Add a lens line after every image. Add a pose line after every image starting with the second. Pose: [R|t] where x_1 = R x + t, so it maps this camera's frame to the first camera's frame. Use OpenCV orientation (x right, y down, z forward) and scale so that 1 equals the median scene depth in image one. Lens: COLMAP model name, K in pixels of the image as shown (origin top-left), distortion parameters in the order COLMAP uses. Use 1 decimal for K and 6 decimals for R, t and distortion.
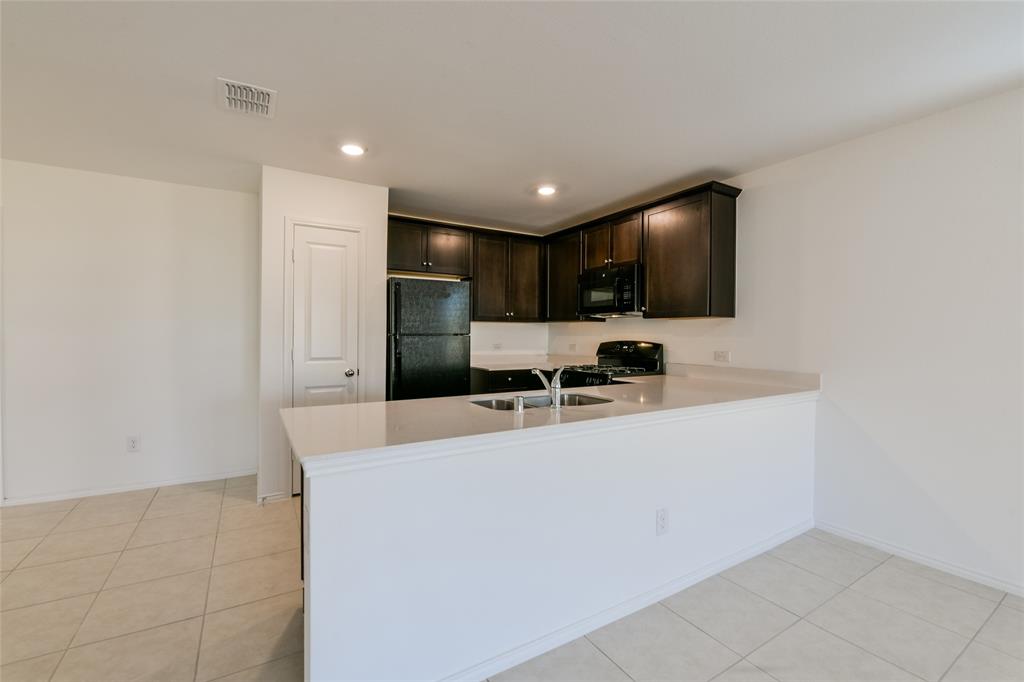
lens RADIAL K [[418.4, 0, 502.6], [0, 418.4, 342.8], [0, 0, 1]] dist [0.003215, -0.000038]
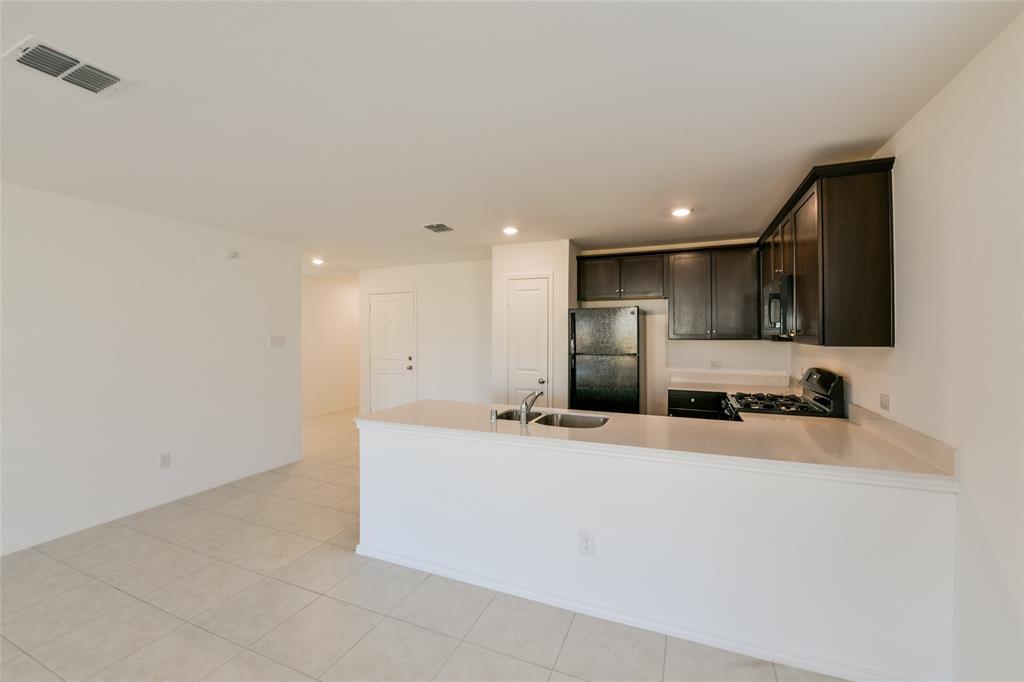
lens RADIAL K [[418.4, 0, 521.9], [0, 418.4, 332.5], [0, 0, 1]] dist [0.003215, -0.000038]
pose [[0.608112, -0.008514, -0.793806, 0.640147], [-0.008695, 0.999811, -0.017384, -0.058318], [0.793804, 0.017474, 0.607923, 0.104853]]
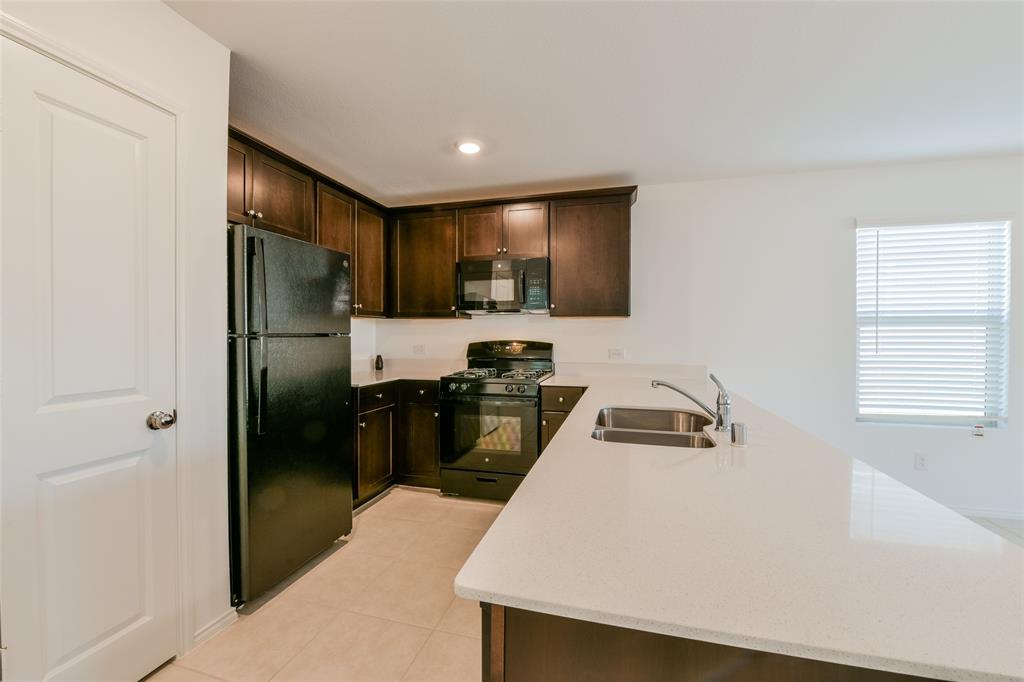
lens RADIAL K [[418.4, 0, 503.7], [0, 418.4, 342.1], [0, 0, 1]] dist [0.003215, -0.000038]
pose [[0.728539, -0.017898, 0.684770, -0.375263], [0.019066, 0.999801, 0.005847, -0.007861], [-0.684739, 0.008796, 0.728736, 0.384278]]
